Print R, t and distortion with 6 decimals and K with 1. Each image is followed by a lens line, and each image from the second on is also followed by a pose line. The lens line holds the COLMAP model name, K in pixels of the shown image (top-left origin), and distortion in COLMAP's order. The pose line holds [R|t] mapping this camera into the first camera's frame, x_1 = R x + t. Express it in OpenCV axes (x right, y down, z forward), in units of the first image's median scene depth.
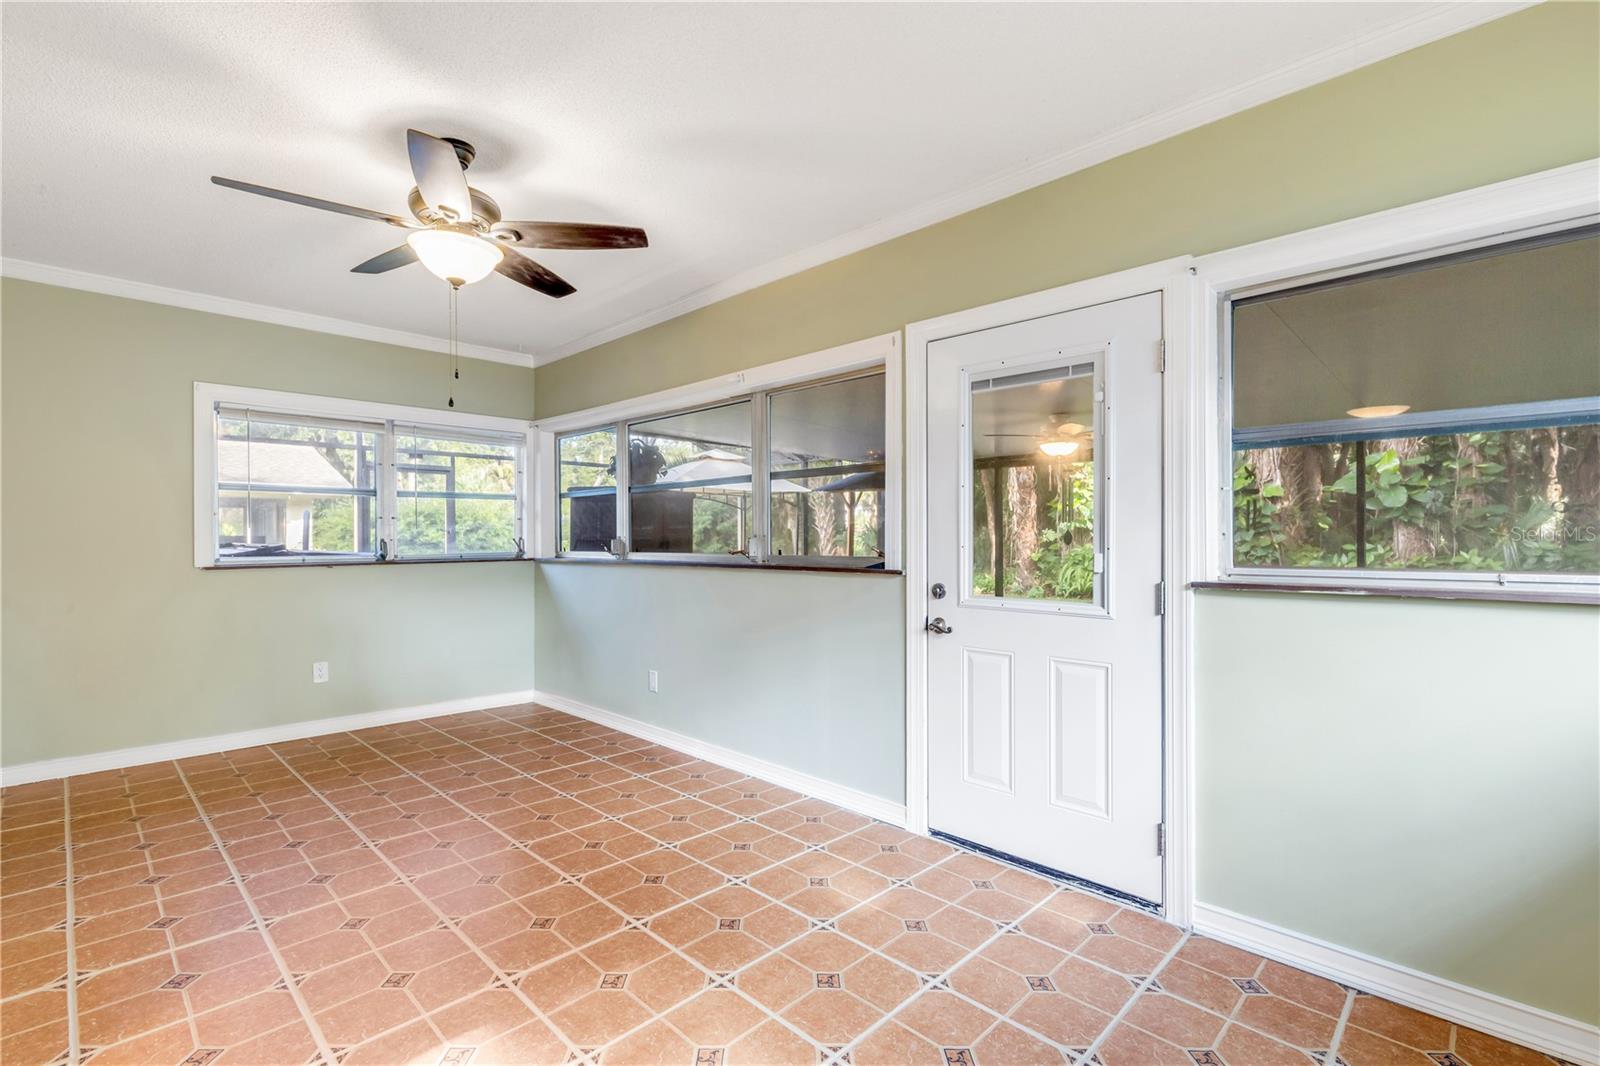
lens RADIAL K [[726.3, 0, 798.9], [0, 726.3, 546.5], [0, 0, 1]] dist [0.002193, -0.000081]
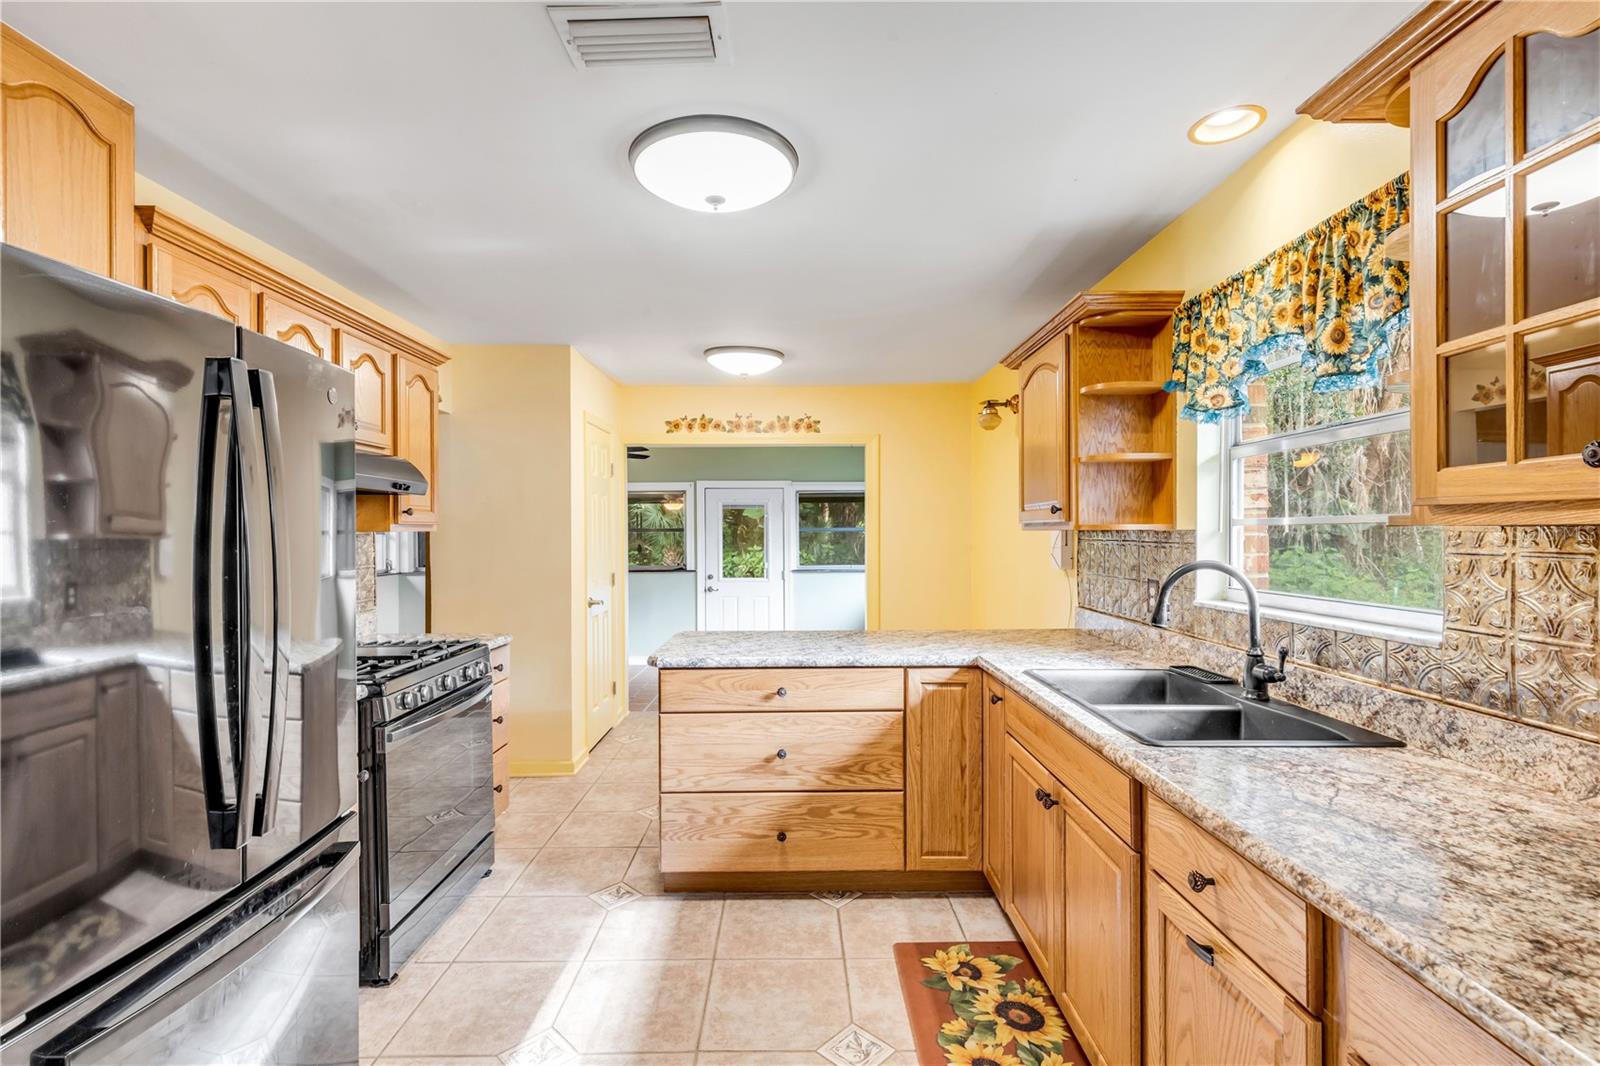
lens RADIAL K [[731.5, 0, 797.0], [0, 731.5, 531.3], [0, 0, 1]] dist [0.002236, -0.000008]
pose [[0.710654, -0.003561, 0.703533, -0.766317], [0.011522, 0.999912, -0.006578, -0.045429], [-0.703447, 0.012781, 0.710632, -0.616505]]
